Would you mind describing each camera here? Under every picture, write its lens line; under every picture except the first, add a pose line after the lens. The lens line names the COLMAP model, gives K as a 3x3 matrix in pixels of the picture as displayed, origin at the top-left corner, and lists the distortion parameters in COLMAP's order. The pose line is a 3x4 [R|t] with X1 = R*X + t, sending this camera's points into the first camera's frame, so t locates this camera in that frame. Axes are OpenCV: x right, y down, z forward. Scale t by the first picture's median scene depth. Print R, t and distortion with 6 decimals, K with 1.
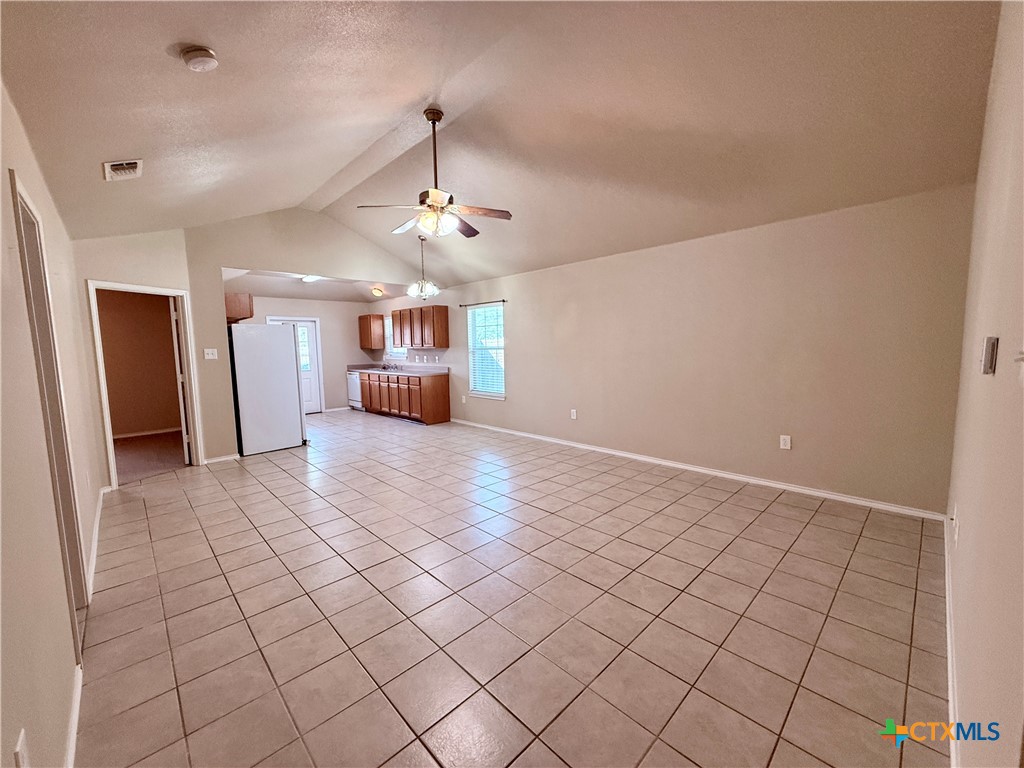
lens RADIAL K [[405.2, 0, 512.1], [0, 405.2, 400.6], [0, 0, 1]] dist [-0.014647, 0.000062]
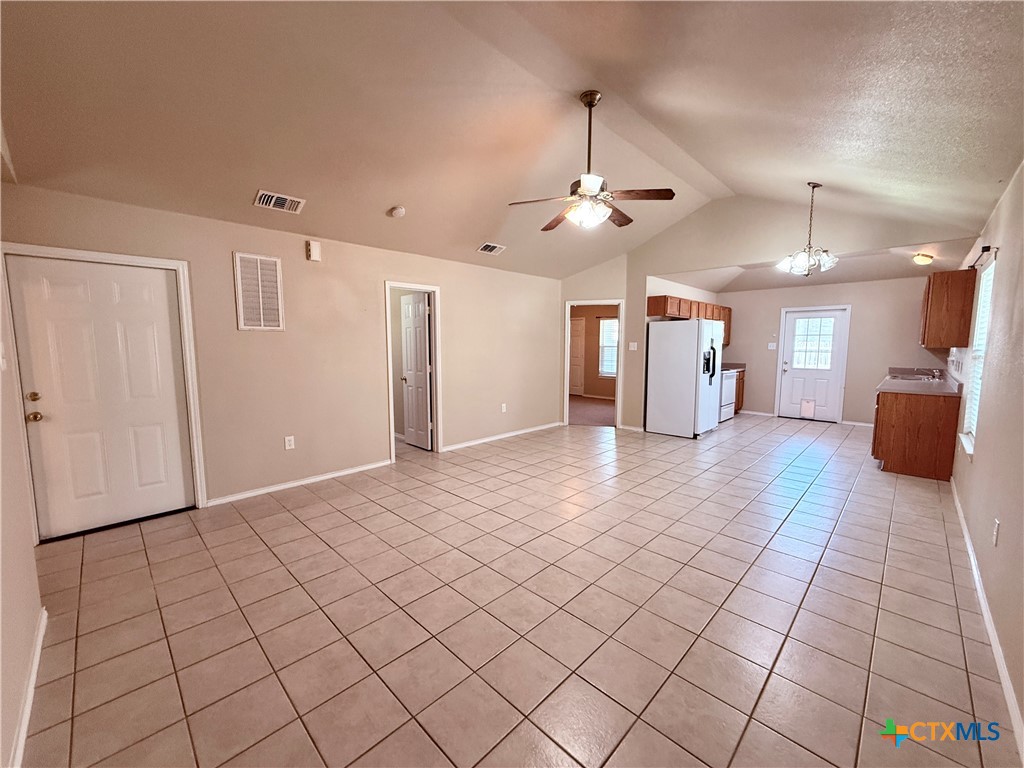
lens RADIAL K [[409.5, 0, 509.1], [0, 409.5, 383.9], [0, 0, 1]] dist [-0.001253, 0.000255]
pose [[0.023095, 0.120174, -0.992484, 0.616219], [-0.135278, 0.983994, 0.115998, -0.104532], [0.990538, 0.131583, 0.038983, 0.619176]]
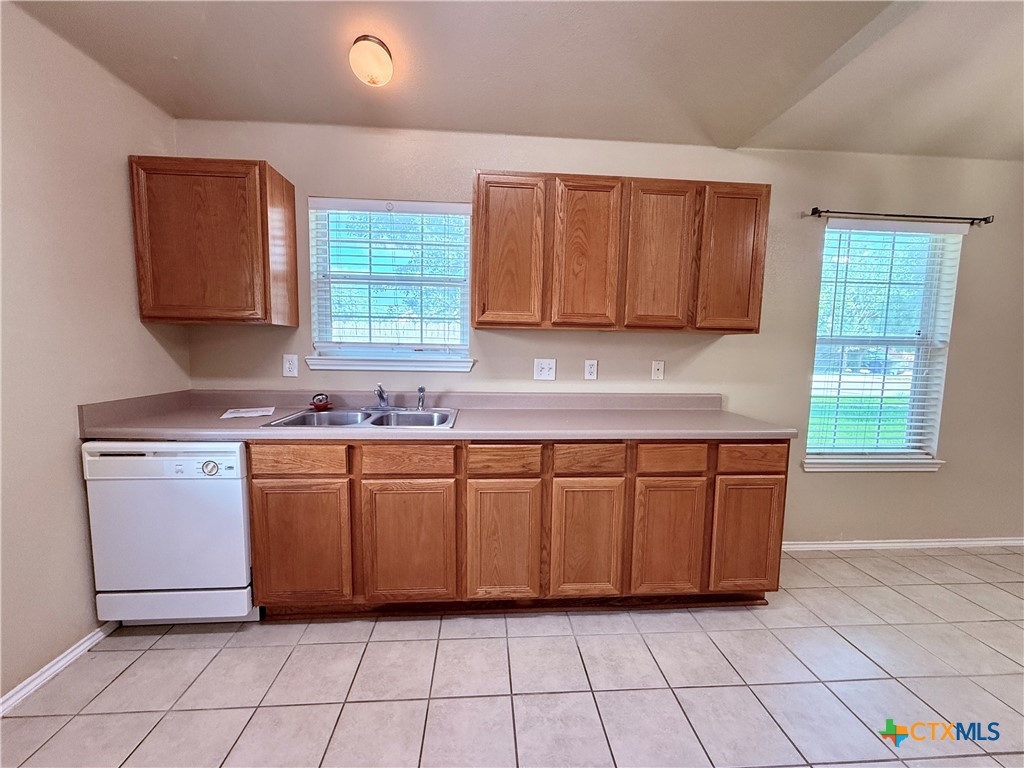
lens RADIAL K [[409.5, 0, 509.1], [0, 409.5, 383.9], [0, 0, 1]] dist [-0.001253, 0.000255]
pose [[0.642485, -0.043603, 0.765057, -0.861411], [0.074290, 0.997221, -0.005553, -0.166989], [-0.762689, 0.060403, 0.643939, 1.506454]]
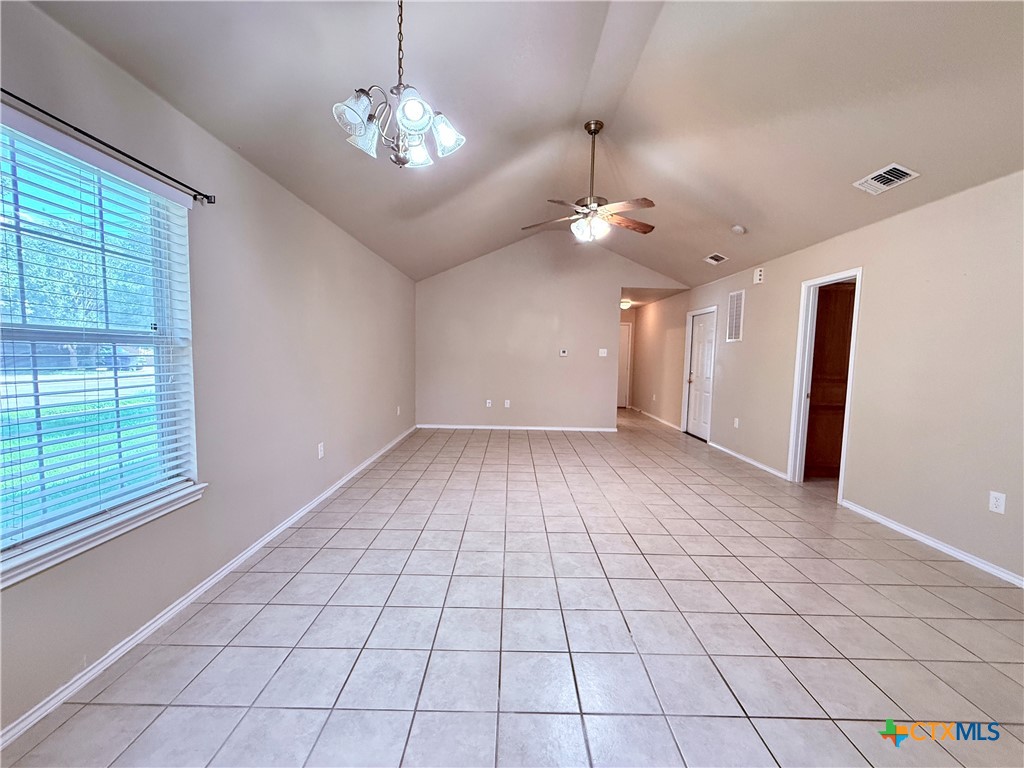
lens RADIAL K [[409.5, 0, 509.1], [0, 409.5, 383.9], [0, 0, 1]] dist [-0.001253, 0.000255]
pose [[-0.715122, -0.045105, 0.697543, -0.611426], [0.089495, 0.983795, 0.155364, -0.173191], [-0.693247, 0.173531, -0.699497, 1.485904]]
